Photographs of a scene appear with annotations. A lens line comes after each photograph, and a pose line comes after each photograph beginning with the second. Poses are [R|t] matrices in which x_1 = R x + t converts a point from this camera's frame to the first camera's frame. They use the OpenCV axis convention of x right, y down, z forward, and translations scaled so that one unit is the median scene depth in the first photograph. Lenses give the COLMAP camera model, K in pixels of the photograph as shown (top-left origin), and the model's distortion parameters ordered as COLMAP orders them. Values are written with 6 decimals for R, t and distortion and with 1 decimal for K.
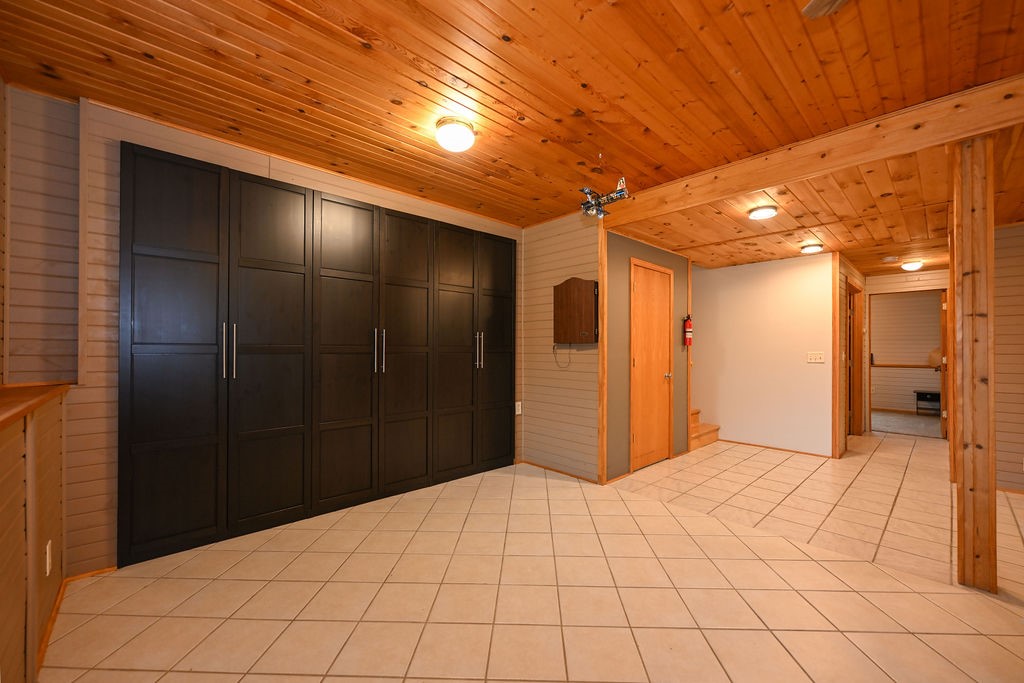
lens RADIAL K [[407.0, 0, 517.6], [0, 407.0, 346.1], [0, 0, 1]] dist [0.000081, 0.000310]
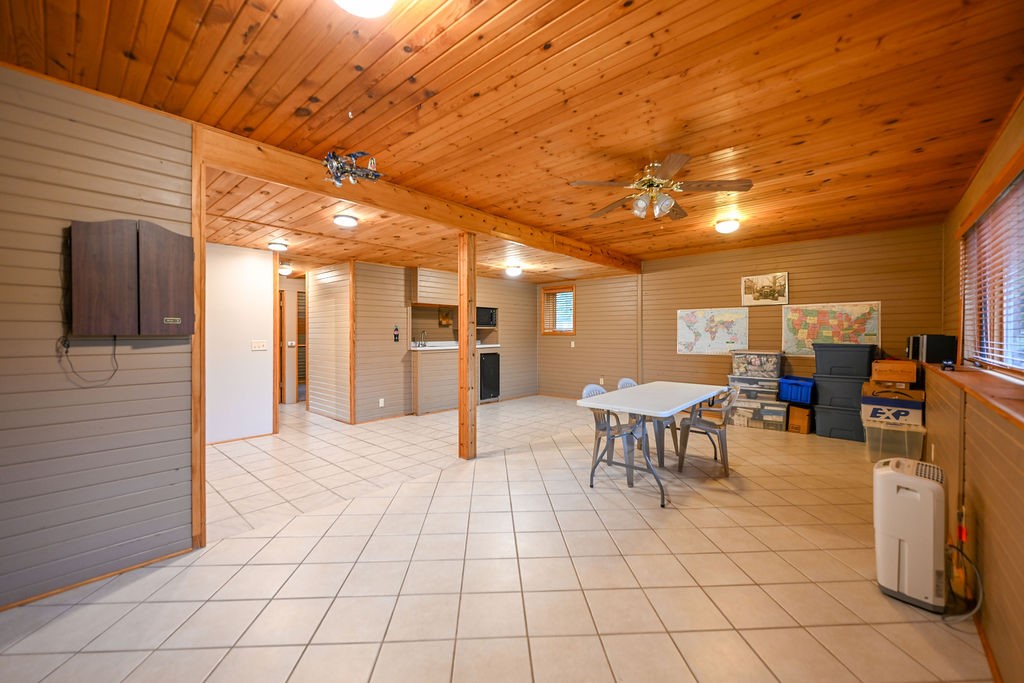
lens RADIAL K [[407.0, 0, 511.0], [0, 407.0, 334.7], [0, 0, 1]] dist [0.000081, 0.000310]
pose [[-0.076628, -0.008595, 0.997023, -0.509364], [-0.010607, 0.999913, 0.007805, -0.019158], [-0.997003, -0.009977, -0.076712, 0.562478]]
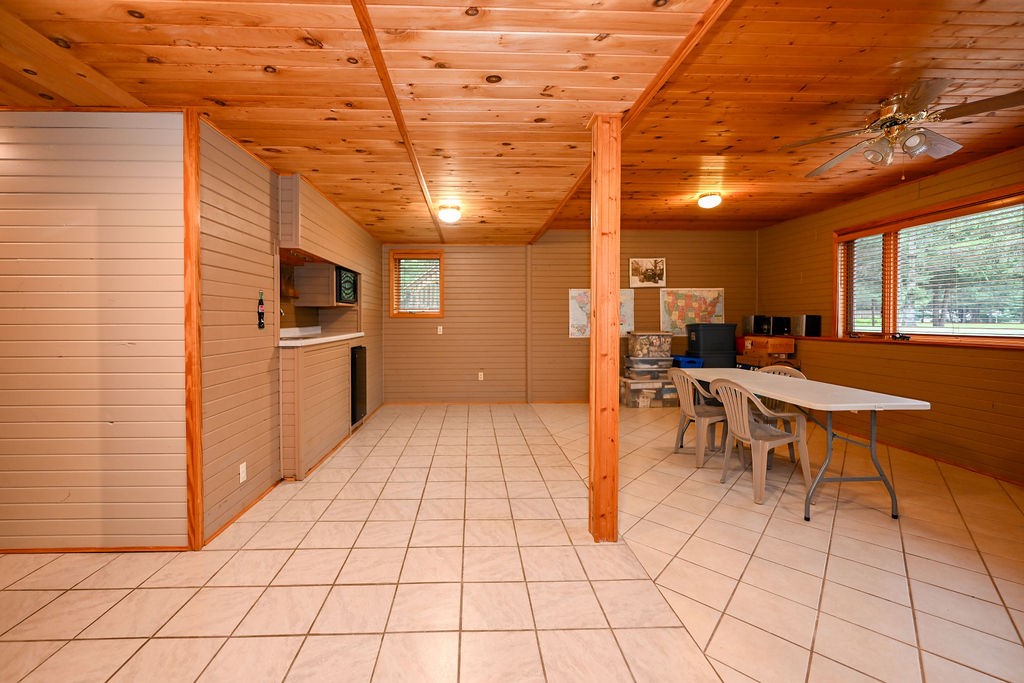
lens RADIAL K [[435.6, 0, 494.4], [0, 435.6, 324.0], [0, 0, 1]] dist [-0.004252, -0.000584]
pose [[-0.741173, -0.009544, 0.671246, 0.369340], [-0.007388, 0.999954, 0.006060, 0.010978], [-0.671273, -0.000467, -0.741210, 1.235641]]
